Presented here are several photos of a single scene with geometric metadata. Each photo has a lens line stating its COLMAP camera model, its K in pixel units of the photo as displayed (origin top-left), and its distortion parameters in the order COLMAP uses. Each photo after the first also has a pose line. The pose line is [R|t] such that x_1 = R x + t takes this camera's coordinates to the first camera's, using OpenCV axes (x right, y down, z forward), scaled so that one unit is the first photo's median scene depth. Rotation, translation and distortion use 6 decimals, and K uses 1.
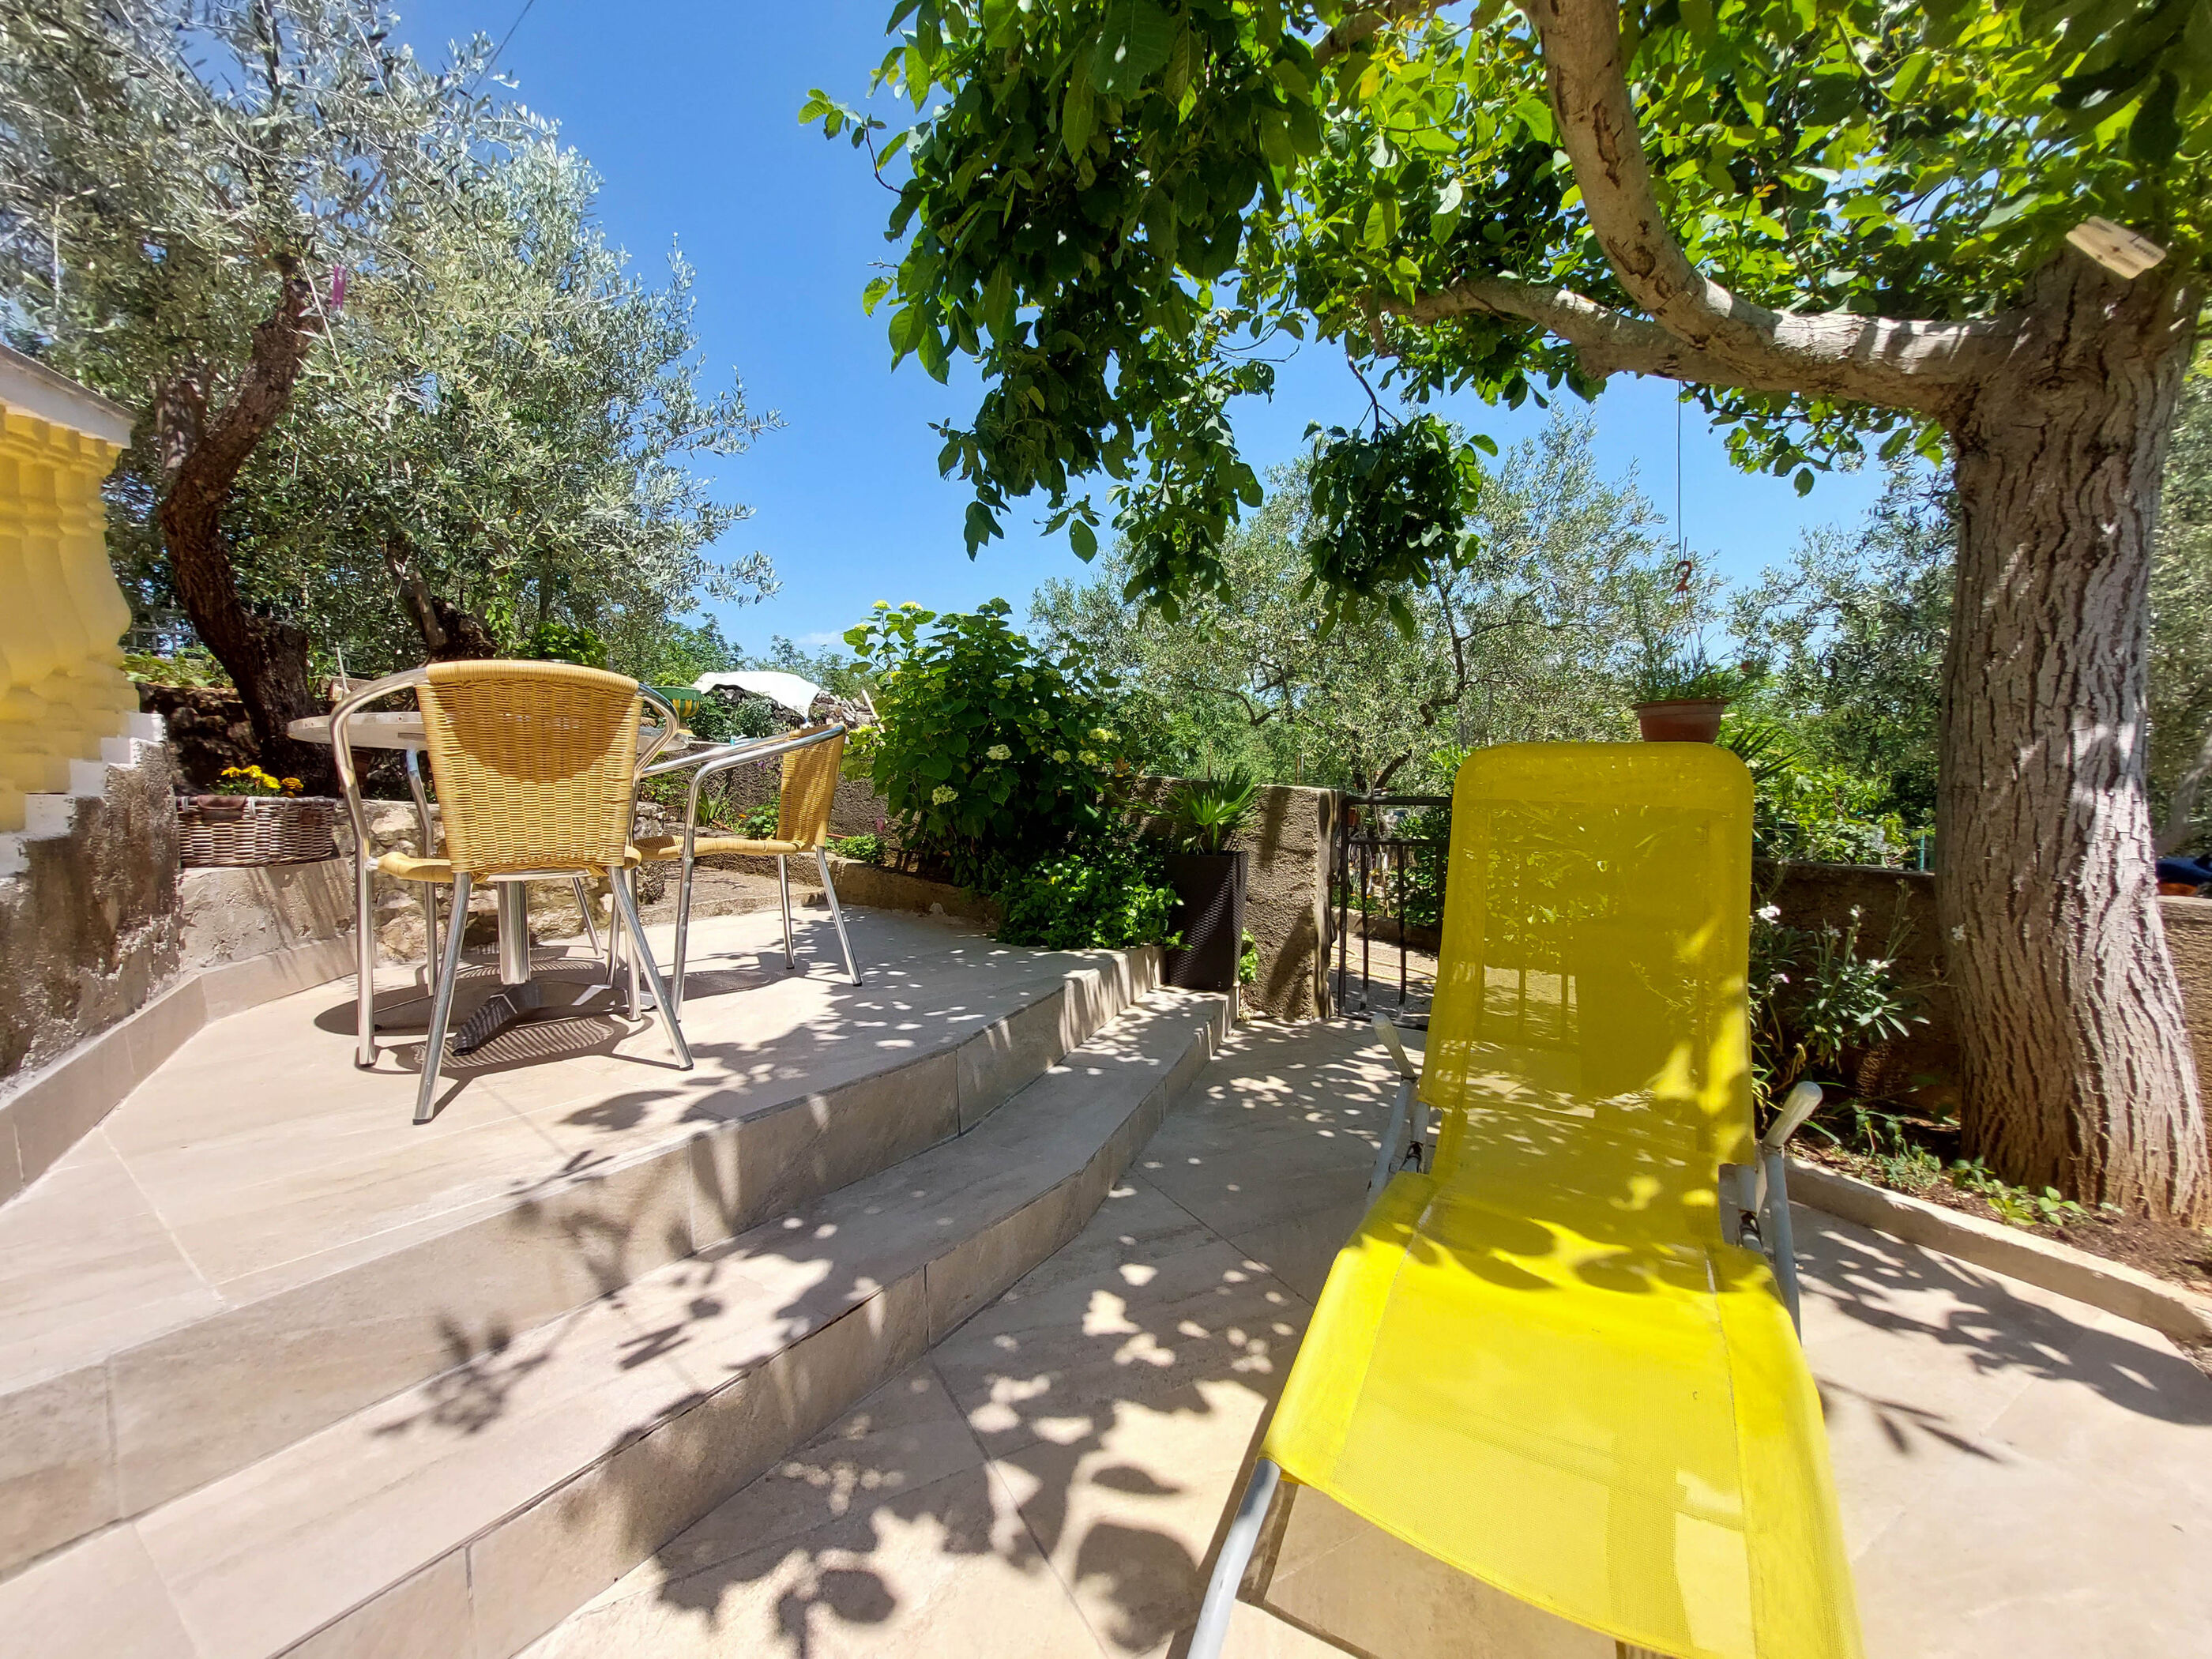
lens RADIAL K [[909.7, 0, 1104.9], [0, 909.7, 832.1], [0, 0, 1]] dist [-0.016041, -0.000803]
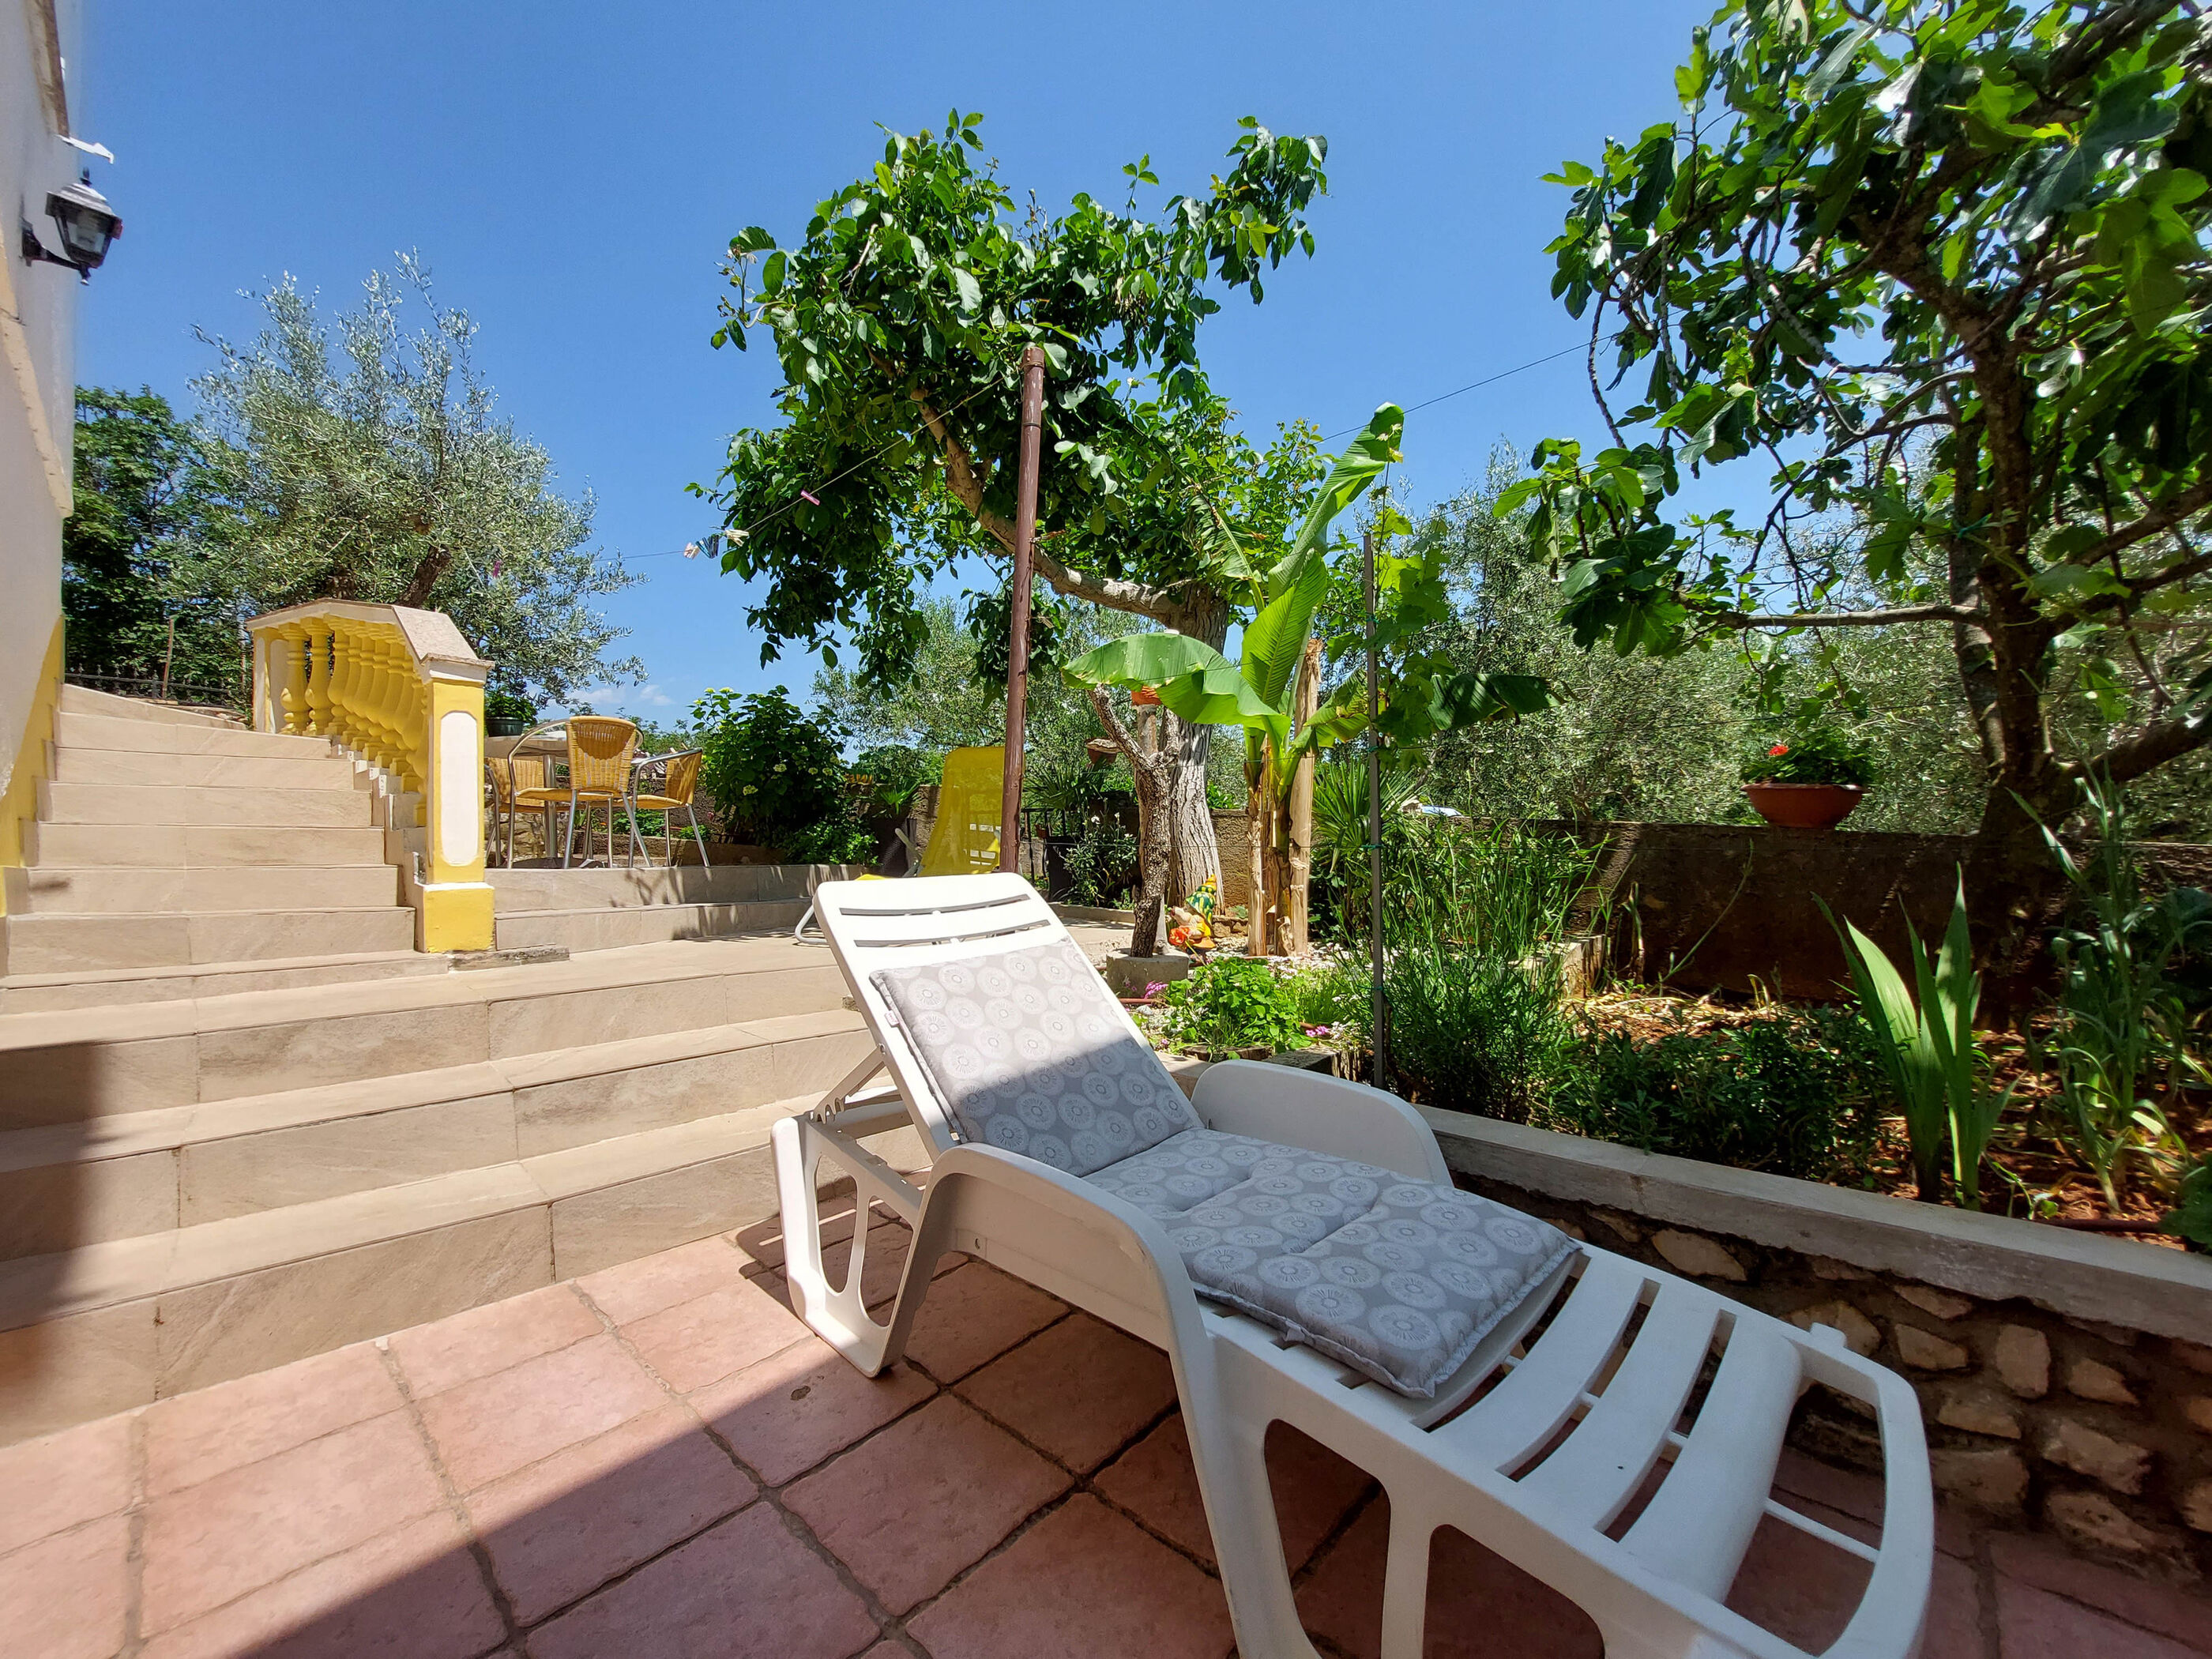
lens RADIAL K [[901.3, 0, 1107.2], [0, 901.3, 824.6], [0, 0, 1]] dist [-0.023860, 0.003081]
pose [[0.977157, -0.017166, 0.211822, 0.154896], [0.033480, 0.996721, -0.073669, 0.196946], [-0.209863, 0.079078, 0.974528, -0.992364]]
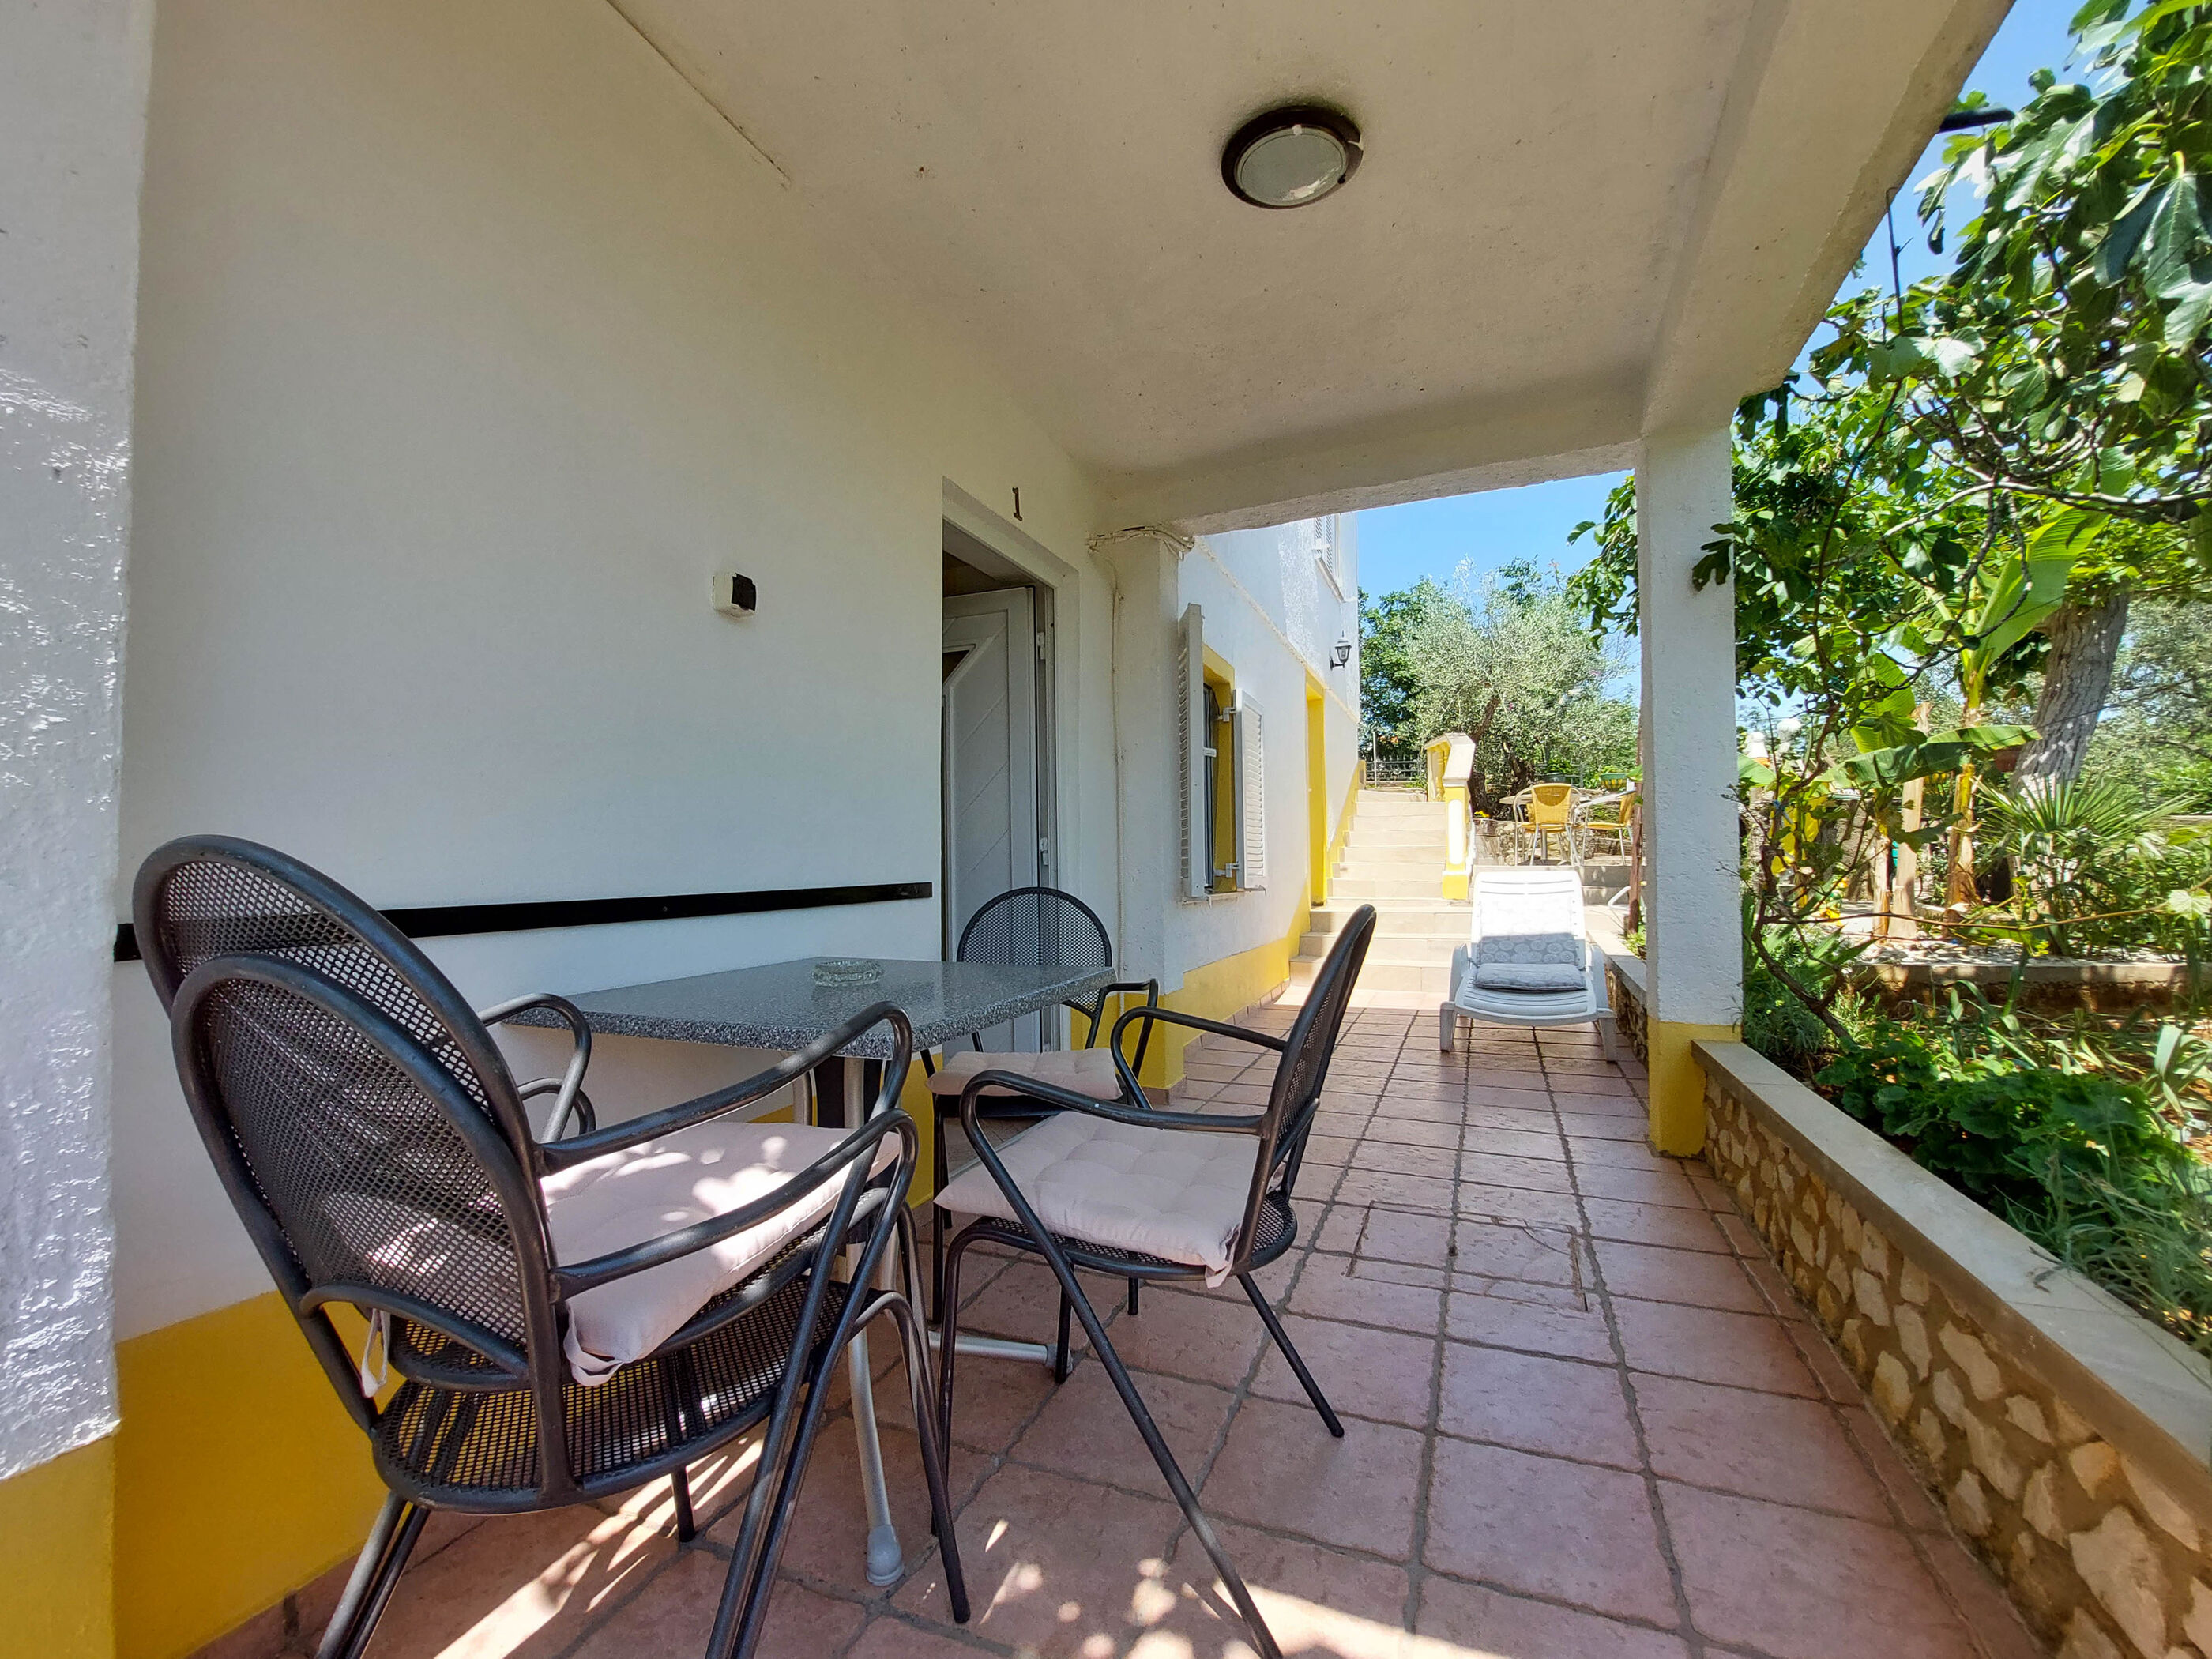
lens RADIAL K [[909.7, 0, 1104.9], [0, 909.7, 832.1], [0, 0, 1]] dist [-0.016041, -0.000803]
pose [[0.532606, -0.040420, -0.845398, 1.173545], [-0.024947, 0.997675, -0.063418, 0.238434], [0.845996, 0.054867, 0.530359, -1.925200]]
